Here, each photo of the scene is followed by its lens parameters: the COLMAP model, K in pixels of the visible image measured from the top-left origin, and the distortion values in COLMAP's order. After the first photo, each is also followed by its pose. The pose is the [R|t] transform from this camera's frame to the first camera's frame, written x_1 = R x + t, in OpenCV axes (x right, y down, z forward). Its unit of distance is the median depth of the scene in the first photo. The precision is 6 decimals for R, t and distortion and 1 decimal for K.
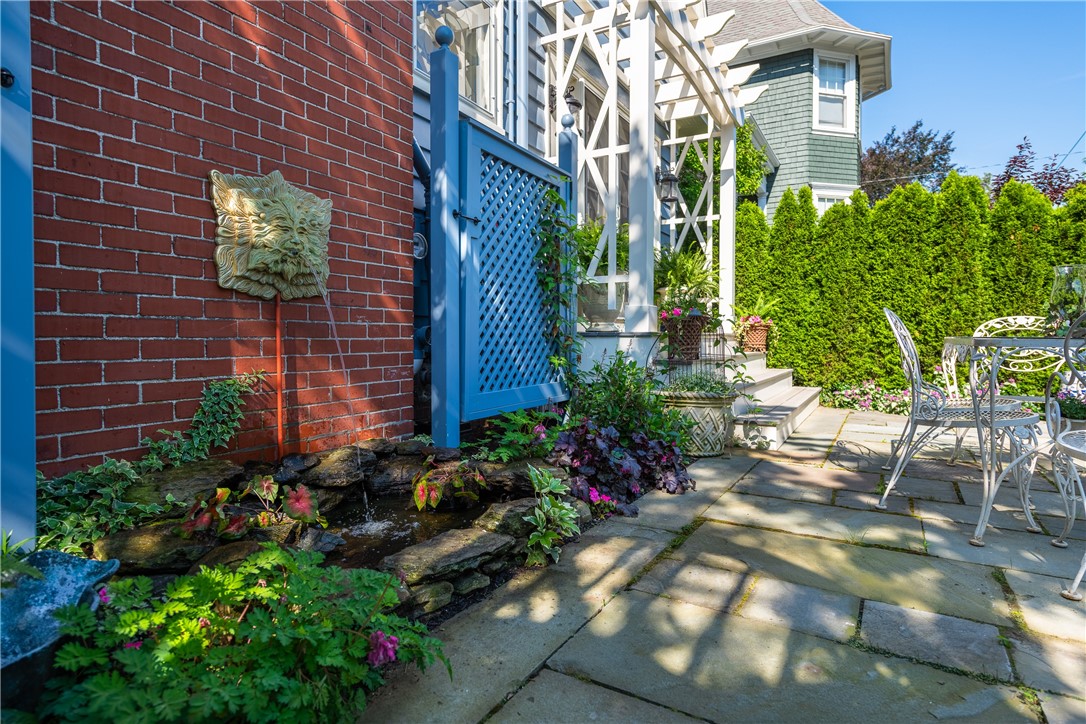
lens RADIAL K [[590.3, 0, 548.6], [0, 590.3, 344.7], [0, 0, 1]] dist [0.032739, -0.025787]
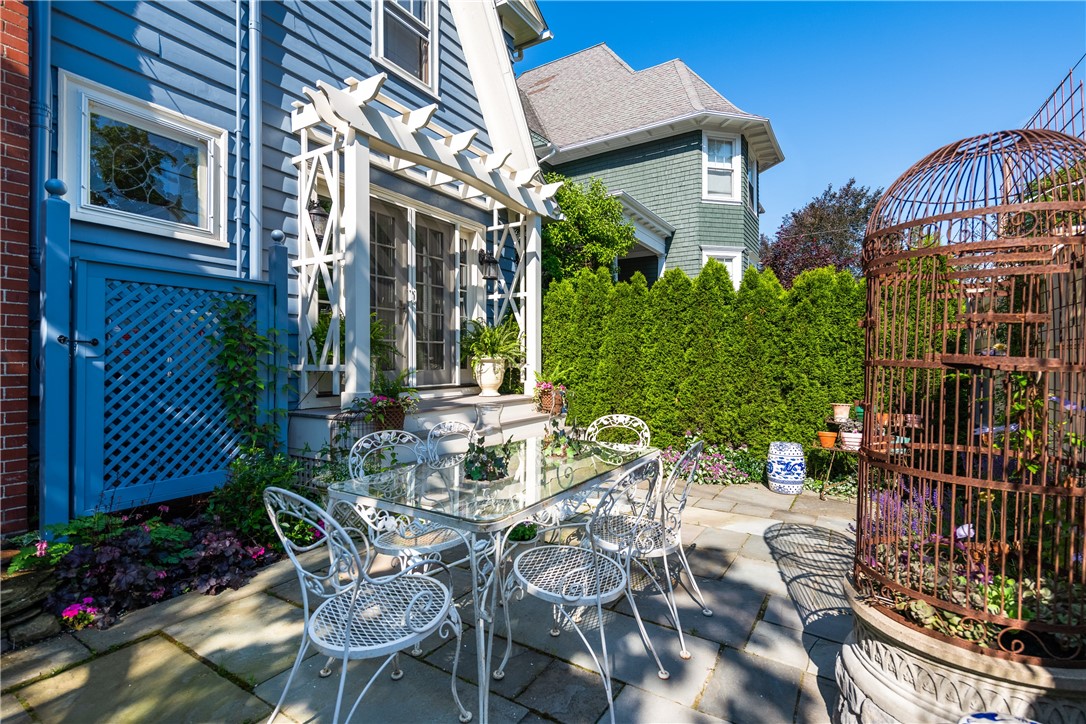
lens RADIAL K [[510.2, 0, 543.5], [0, 510.2, 355.0], [0, 0, 1]] dist [0.030169, -0.016072]
pose [[0.999499, -0.004835, -0.031290, 0.353440], [0.003930, 0.999574, -0.028918, -0.069667], [0.031416, 0.028780, 0.999092, 0.015217]]
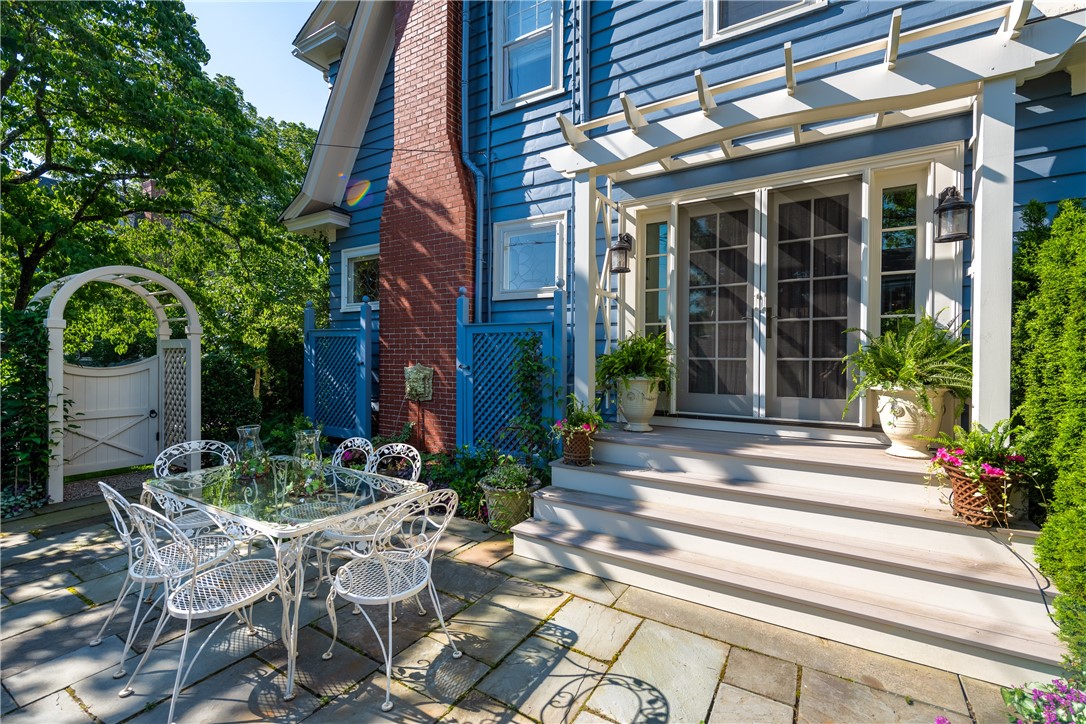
lens RADIAL K [[463.3, 0, 562.7], [0, 463.3, 360.6], [0, 0, 1]] dist [-0.000850, -0.000063]
pose [[-0.012761, 0.008951, -0.999879, 0.723029], [-0.021696, 0.999722, 0.009226, -0.119345], [0.999683, 0.021811, -0.012563, 0.628597]]
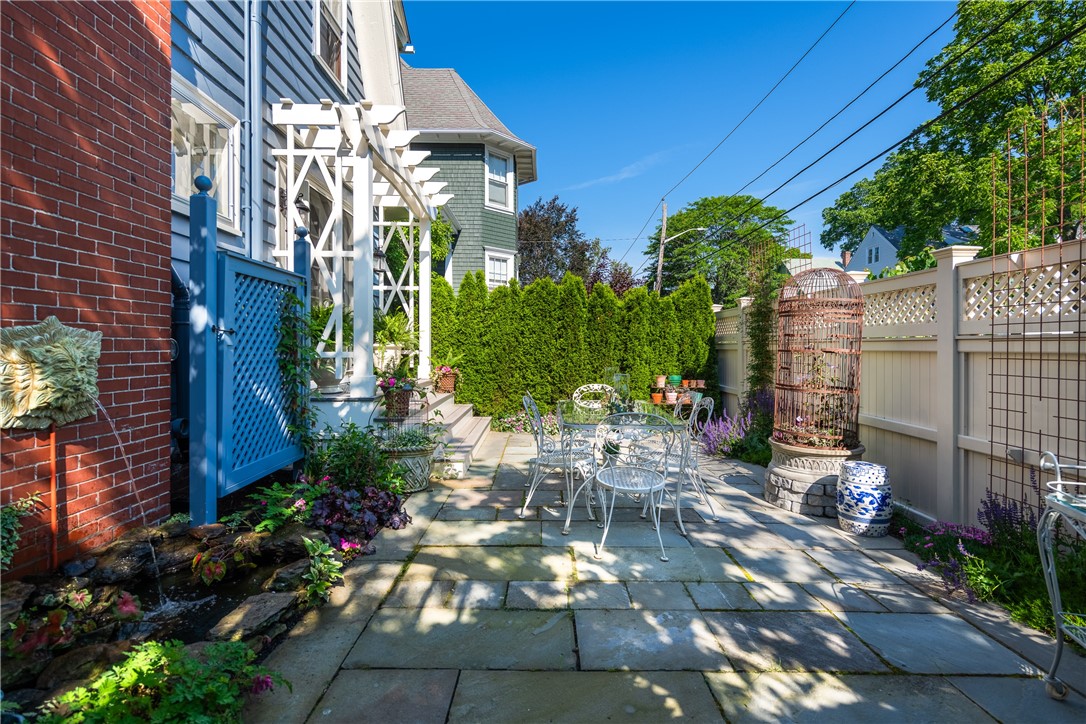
lens RADIAL K [[523.5, 0, 547.3], [0, 523.5, 348.5], [0, 0, 1]] dist [0.004374, -0.000983]
pose [[0.861328, -0.002426, 0.508044, -0.050344], [0.009262, 0.999897, -0.010929, -0.070756], [-0.507965, 0.014119, 0.861262, -0.121401]]
